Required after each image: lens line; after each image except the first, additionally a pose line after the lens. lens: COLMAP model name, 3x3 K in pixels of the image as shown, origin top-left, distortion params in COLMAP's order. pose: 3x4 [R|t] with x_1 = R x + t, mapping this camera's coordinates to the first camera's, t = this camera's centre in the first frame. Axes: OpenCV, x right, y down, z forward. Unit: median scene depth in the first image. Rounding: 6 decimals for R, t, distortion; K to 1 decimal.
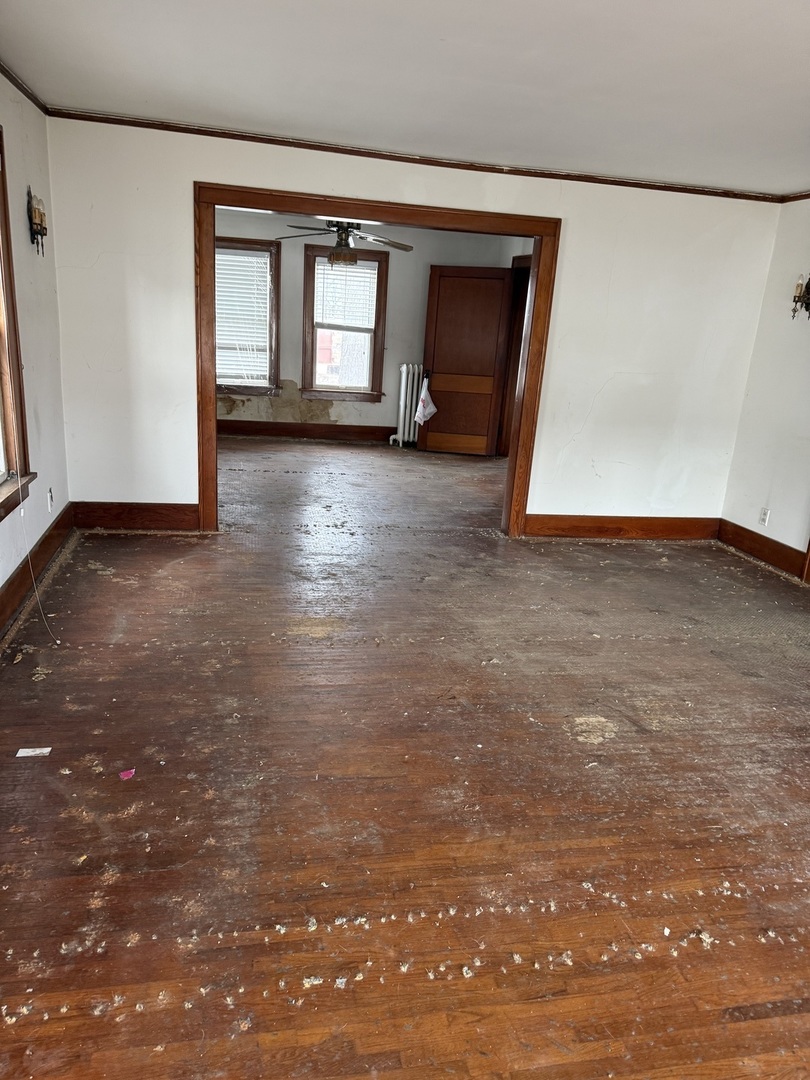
lens RADIAL K [[754.4, 0, 405.0], [0, 754.4, 540.0], [0, 0, 1]] dist [0.035756, -0.051134]
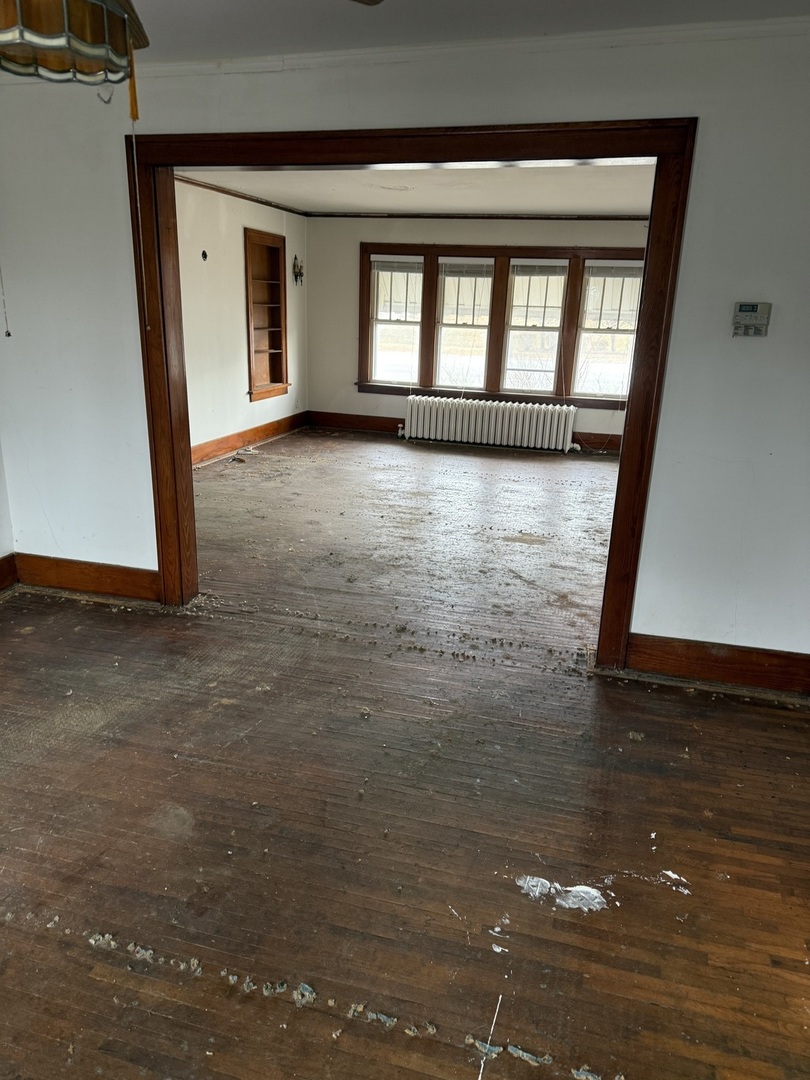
lens RADIAL K [[754.4, 0, 405.0], [0, 754.4, 540.0], [0, 0, 1]] dist [0.035756, -0.051134]
pose [[-0.885380, -0.222958, 0.407912, -0.341290], [0.045847, 0.831322, 0.553898, -0.464494], [-0.462602, 0.509111, -0.725813, 1.484131]]
